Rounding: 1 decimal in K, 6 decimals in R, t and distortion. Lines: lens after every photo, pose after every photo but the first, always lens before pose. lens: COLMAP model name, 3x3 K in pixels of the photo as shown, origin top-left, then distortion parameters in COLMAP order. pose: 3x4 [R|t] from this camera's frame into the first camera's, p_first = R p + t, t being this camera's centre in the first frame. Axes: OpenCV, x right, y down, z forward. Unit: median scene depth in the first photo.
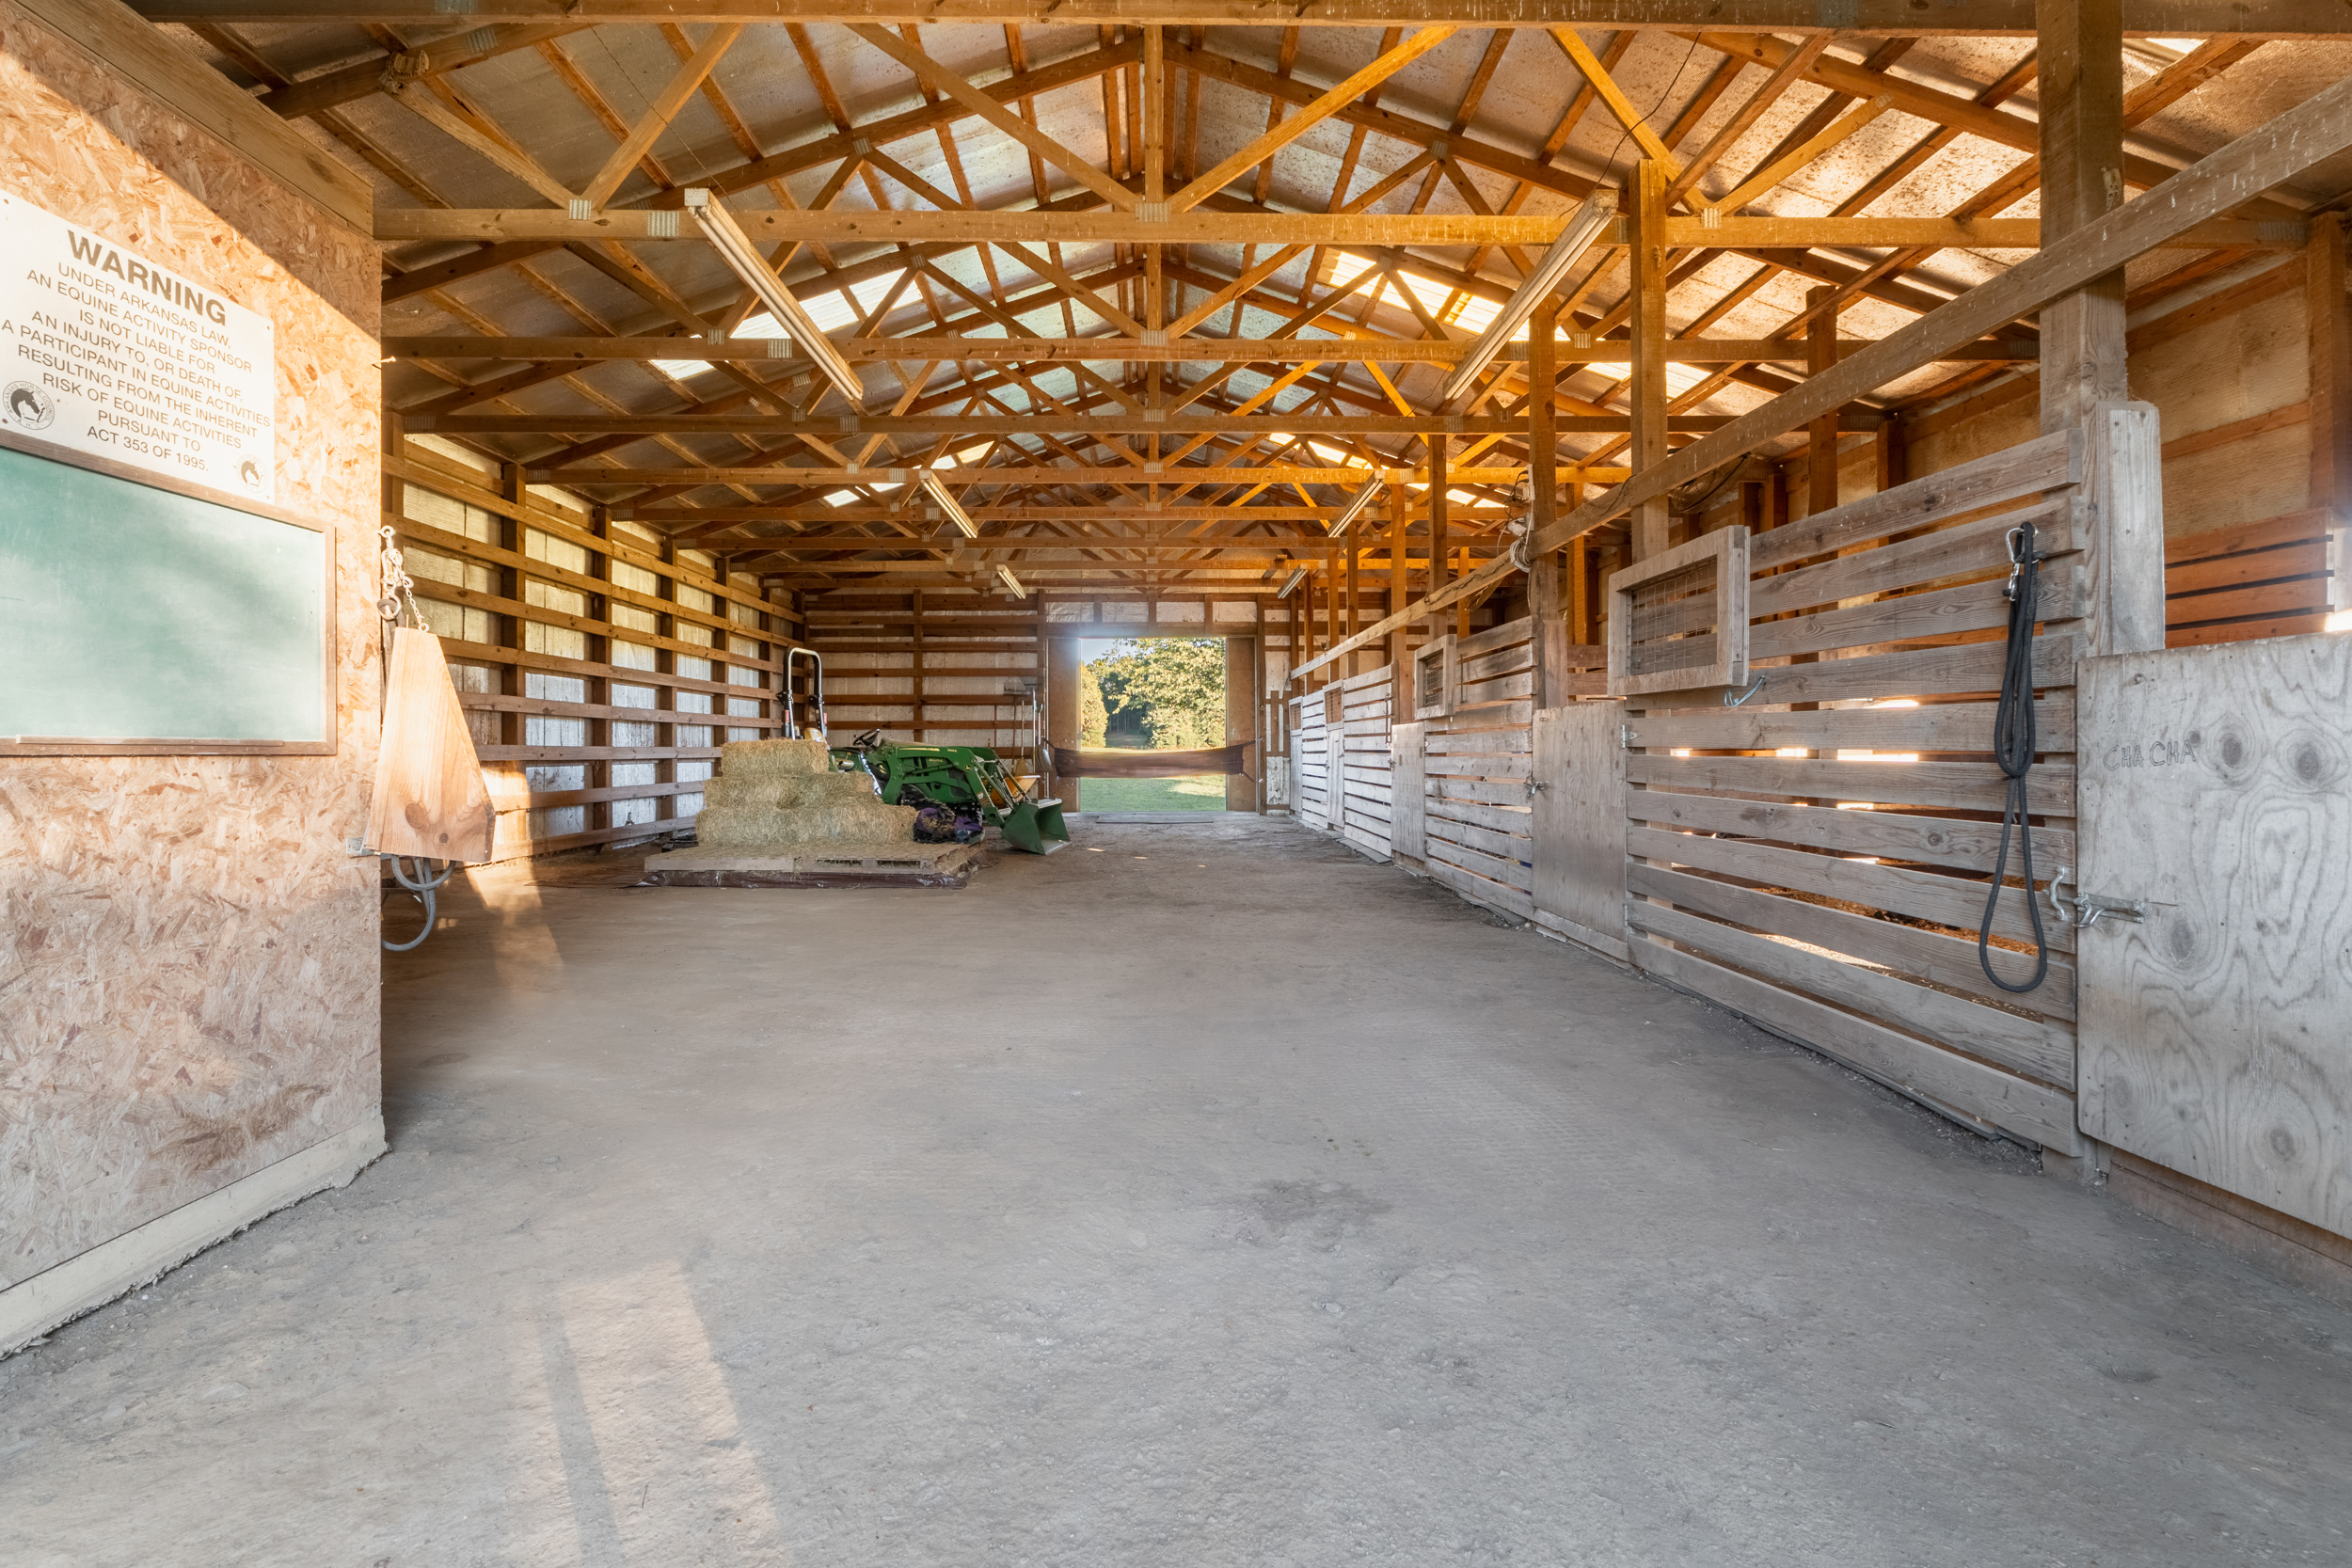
lens RADIAL K [[991.8, 0, 1171.9], [0, 991.8, 778.3], [0, 0, 1]] dist [0.000740, 0.000258]
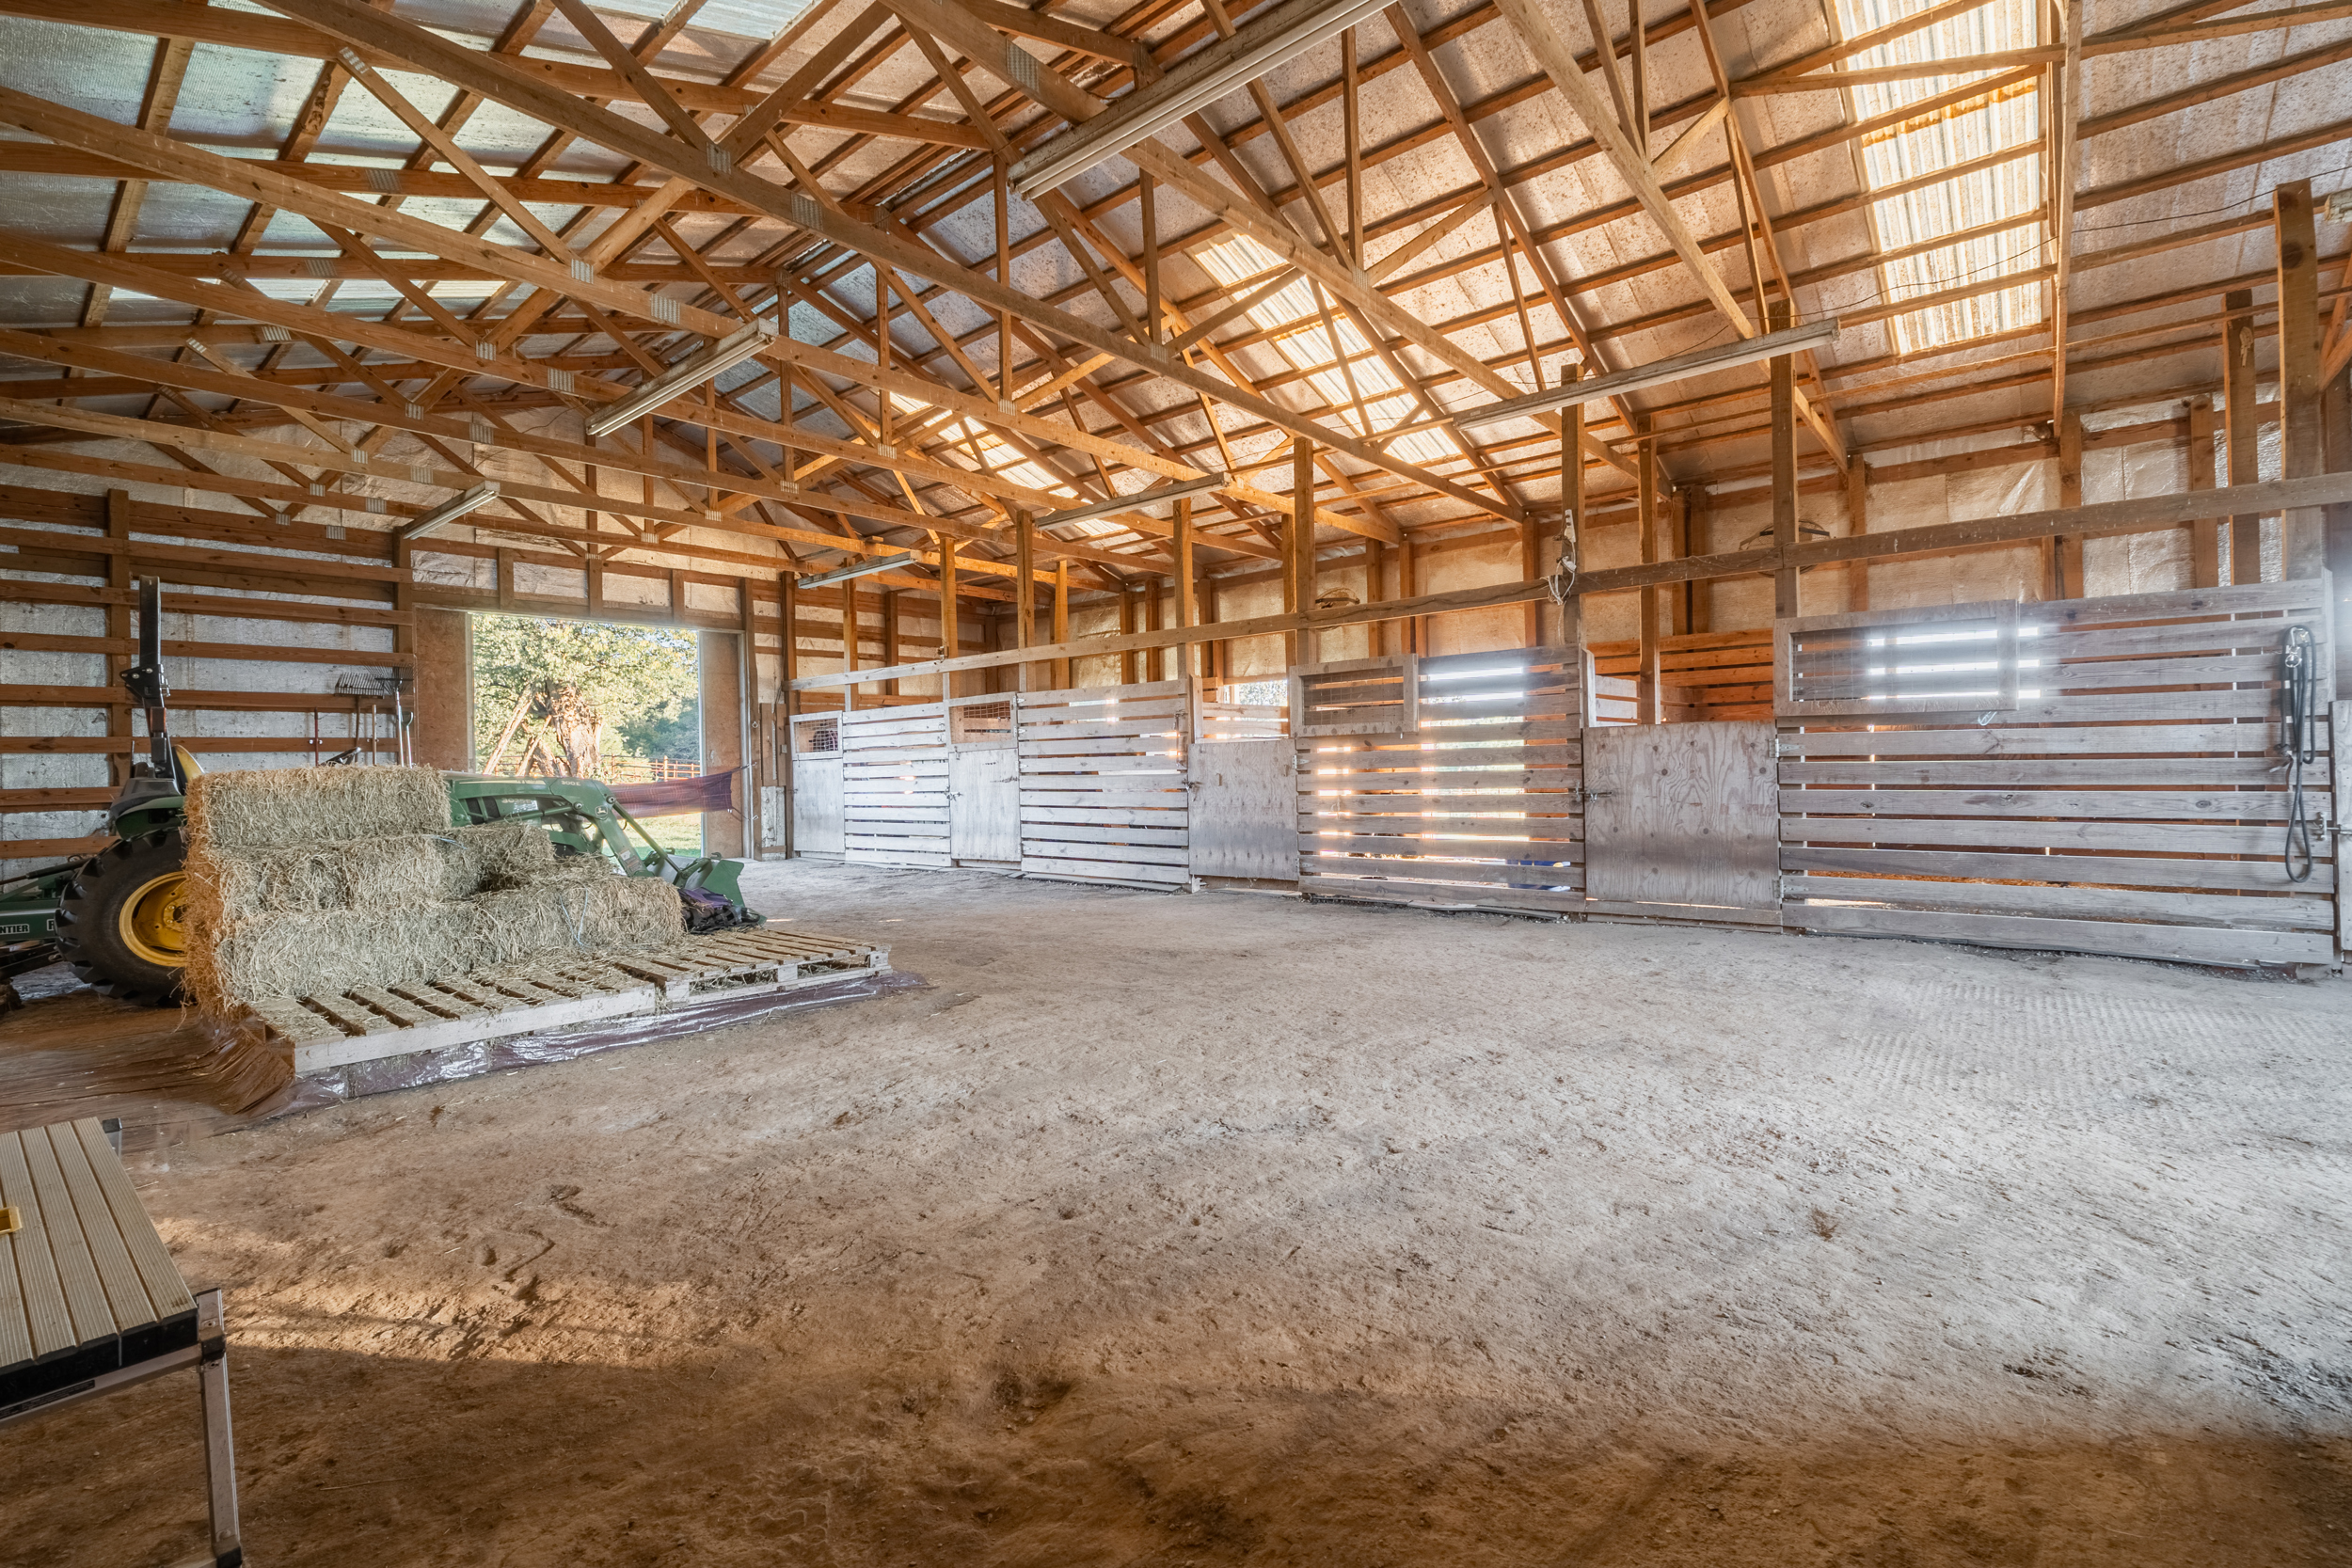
lens RADIAL K [[1041.7, 0, 1172.6], [0, 1041.7, 809.5], [0, 0, 1]] dist [-0.013195, 0.000134]
pose [[0.656688, -0.039600, 0.753122, -0.308744], [0.040354, 0.999035, 0.017344, -0.005525], [-0.753082, 0.019002, 0.657653, 0.215278]]
